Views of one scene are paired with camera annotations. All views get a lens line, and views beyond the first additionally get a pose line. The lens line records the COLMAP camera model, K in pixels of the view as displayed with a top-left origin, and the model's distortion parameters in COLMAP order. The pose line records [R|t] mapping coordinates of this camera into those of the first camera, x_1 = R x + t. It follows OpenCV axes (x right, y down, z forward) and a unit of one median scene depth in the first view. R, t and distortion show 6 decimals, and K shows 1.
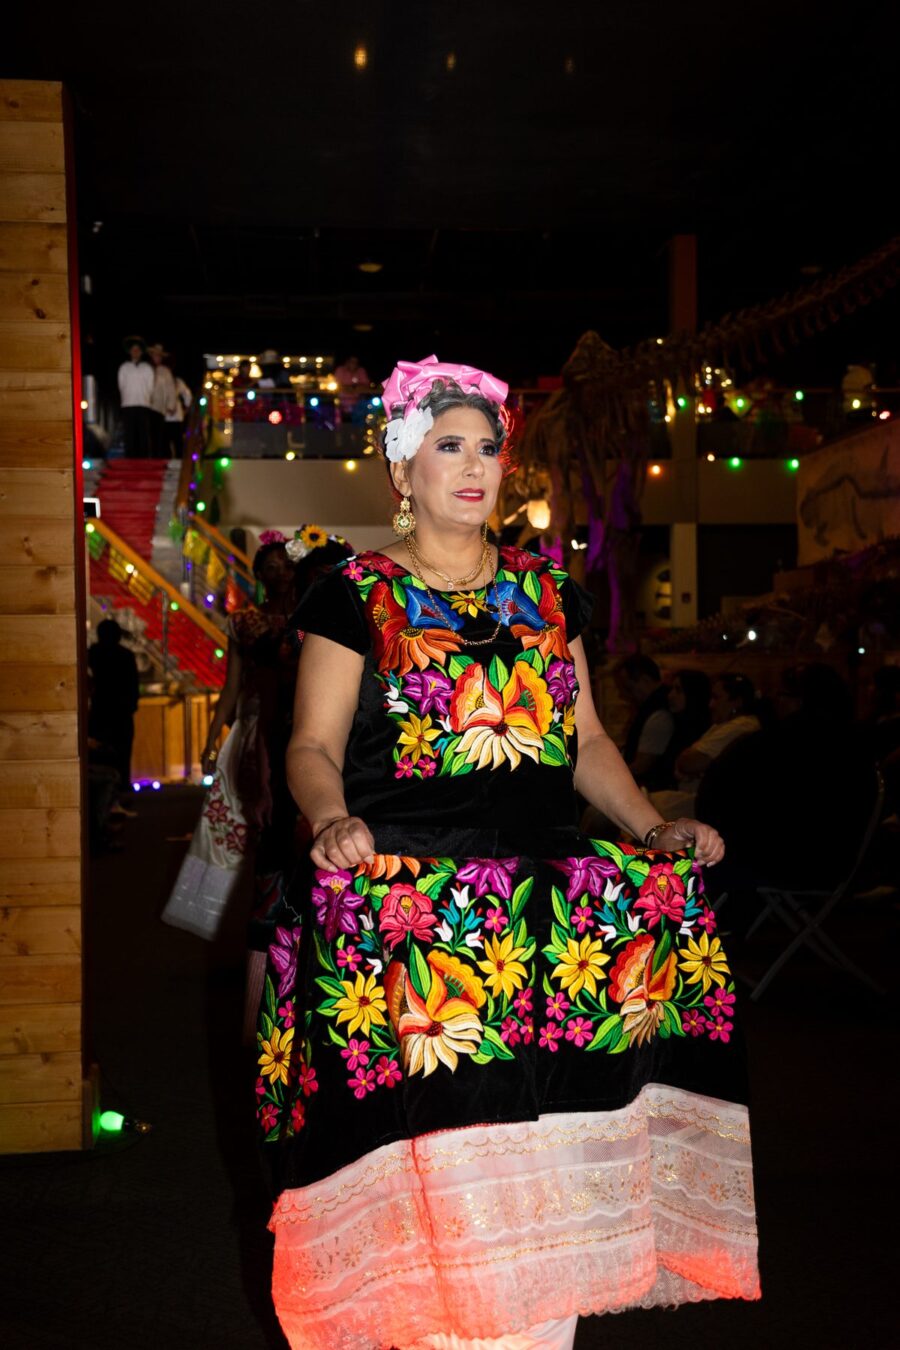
lens RADIAL K [[1607.2, 0, 450.0], [0, 1607.2, 675.0], [0, 0, 1]] dist [0.096952, 0.053233]
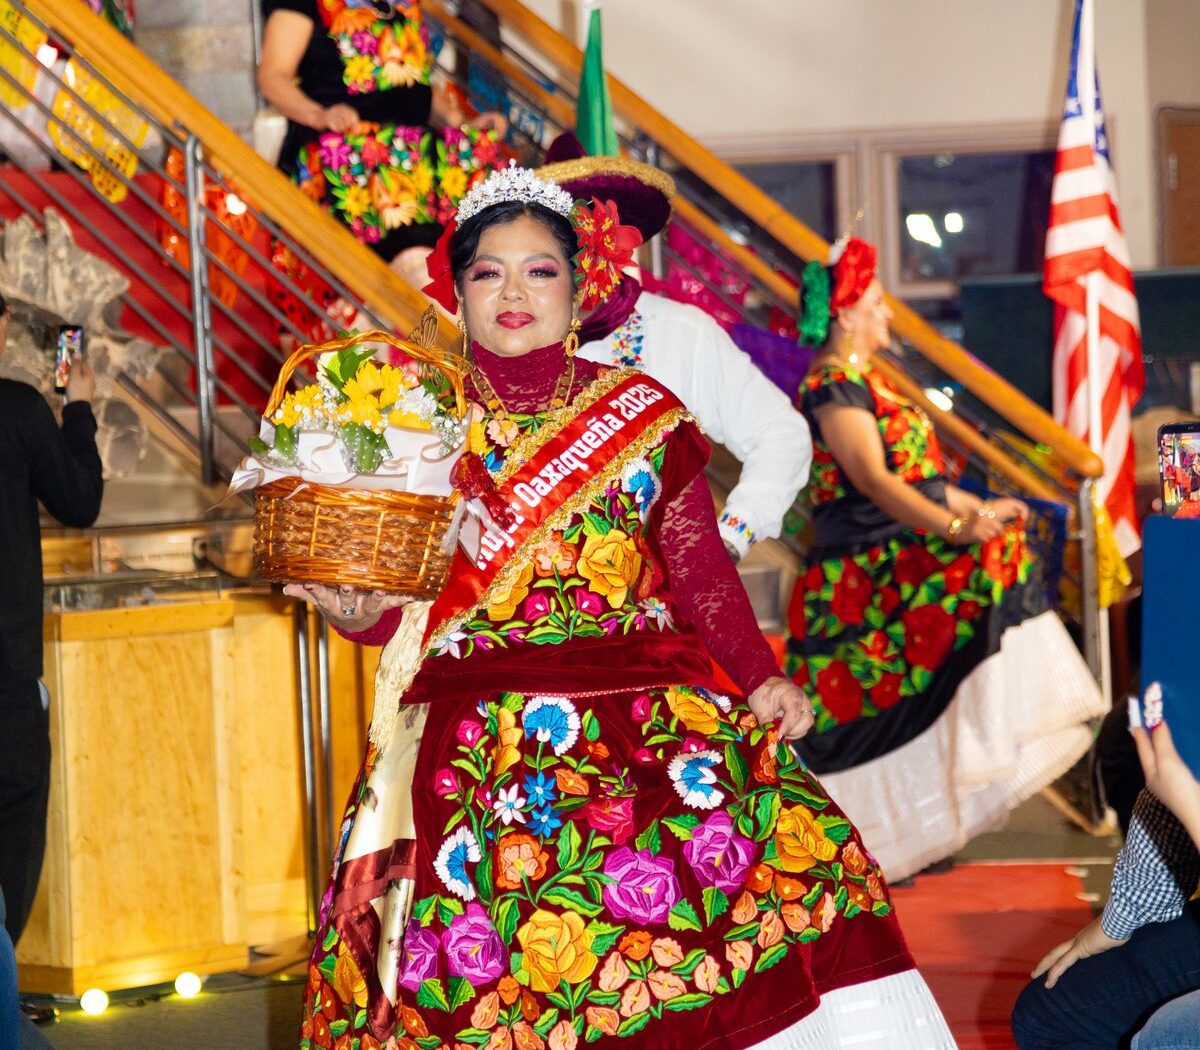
lens RADIAL K [[4557.3, 0, 562.7], [0, 4557.3, 522.4], [0, 0, 1]] dist [0.630104, 1.116038]
pose [[0.995404, -0.026879, -0.091912, -0.059044], [0.029112, 0.999310, 0.023049, -0.009264], [0.091229, -0.025619, 0.995500, 0.311916]]
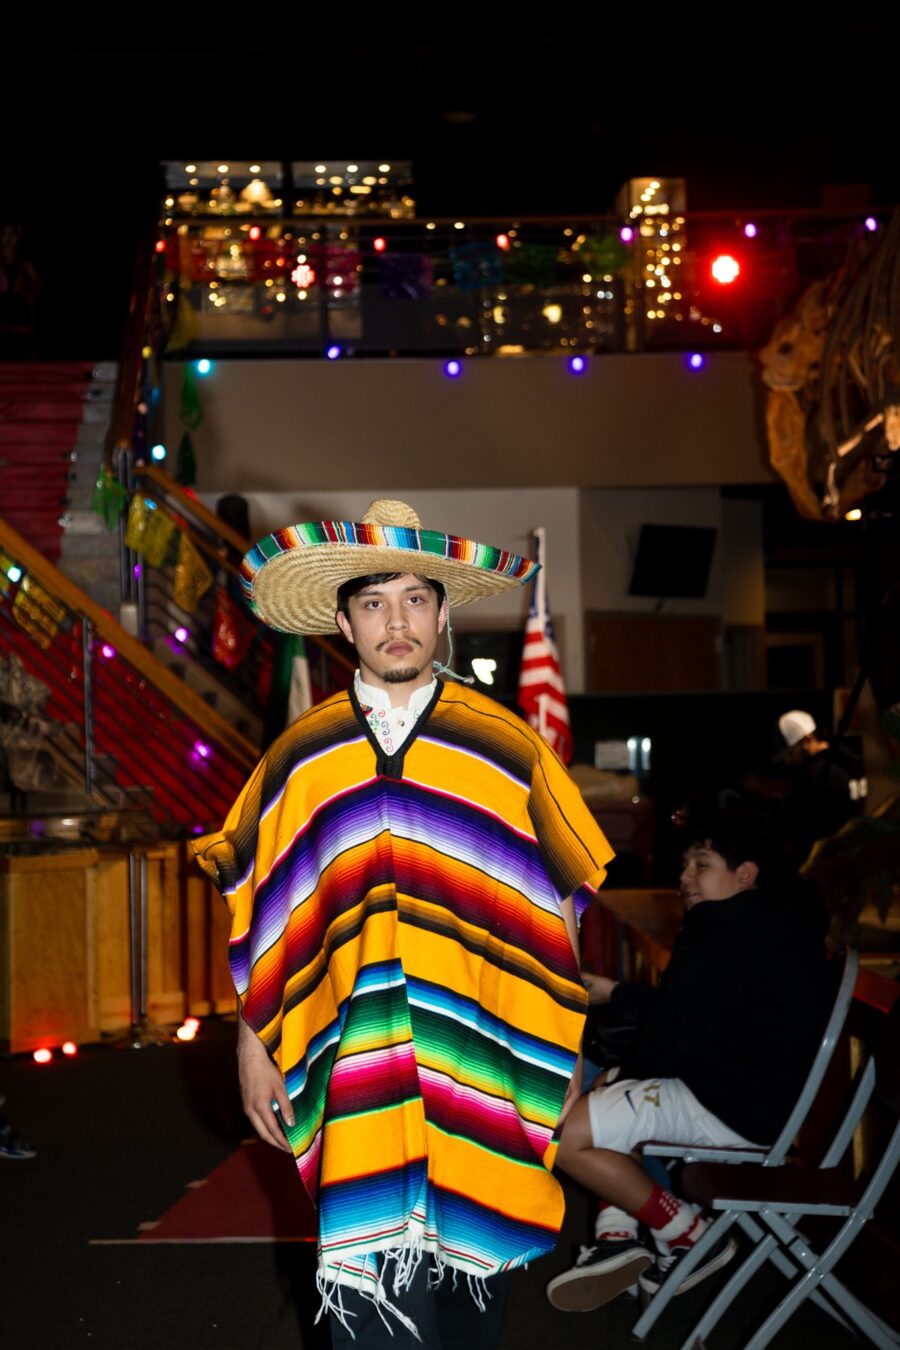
lens RADIAL K [[2501.0, 0, 422.9], [0, 2501.0, 675.8], [0, 0, 1]] dist [0.260842, 0.032317]
pose [[0.998992, -0.011926, -0.043268, -0.045561], [0.010470, 0.999376, -0.033727, -0.009383], [0.043643, 0.033240, 0.998494, 0.261217]]
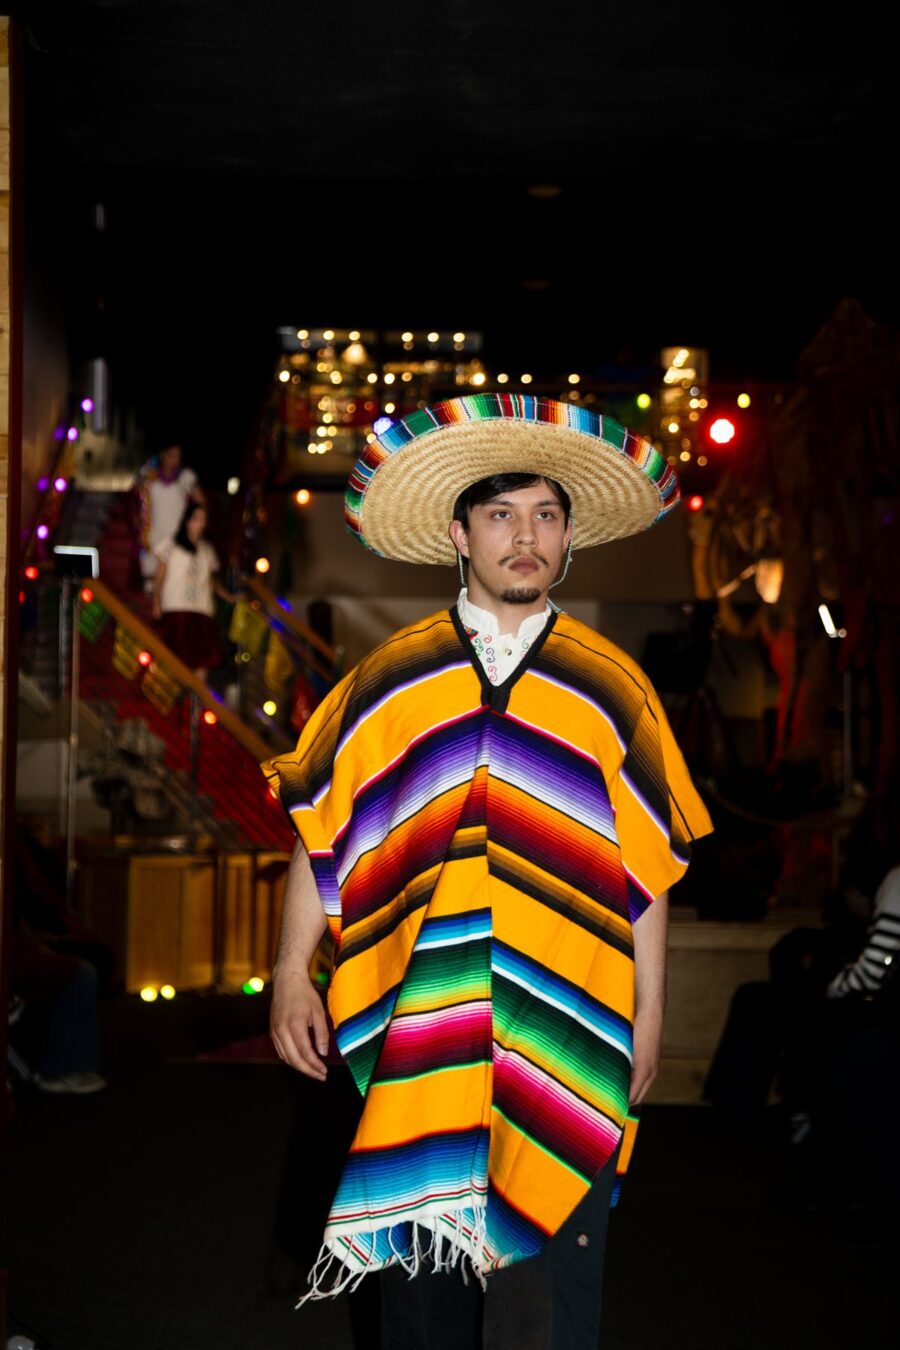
lens RADIAL K [[2794.1, 0, 480.1], [0, 2794.1, 673.6], [0, 0, 1]] dist [0.305394, -0.106910]
pose [[0.995781, 0.018075, -0.089959, 0.035263], [-0.024374, 0.997289, -0.069426, 0.014343], [0.088460, 0.071326, 0.993523, -0.097280]]
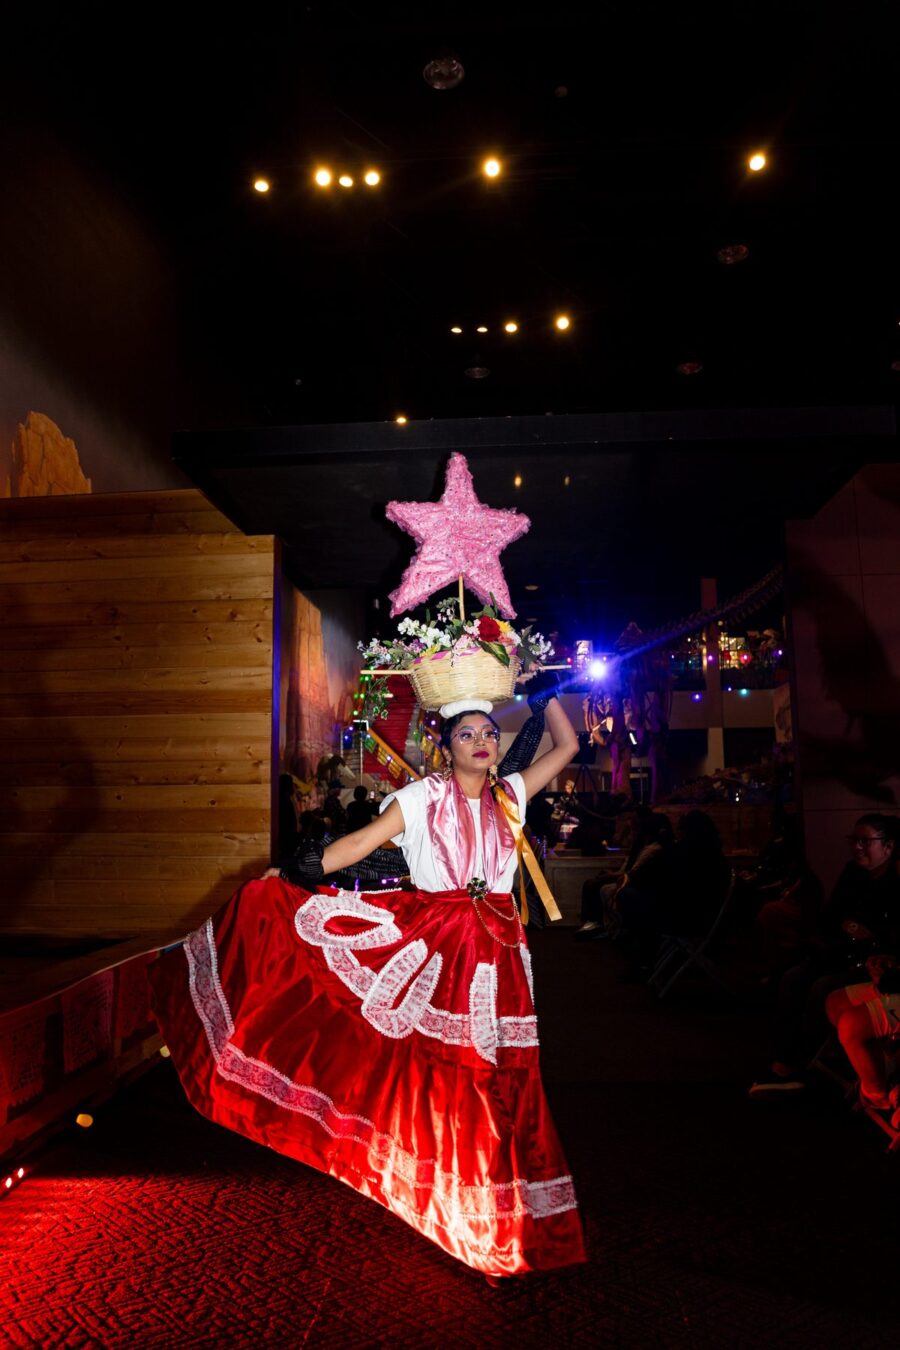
lens RADIAL K [[962.7, 0, 450.0], [0, 962.7, 675.0], [0, 0, 1]] dist [-0.078008, 0.001998]
pose [[0.984303, -0.023518, -0.174912, 0.057834], [-0.002811, 0.988867, -0.148778, 0.001613], [0.176464, 0.146934, 0.973278, -0.043372]]
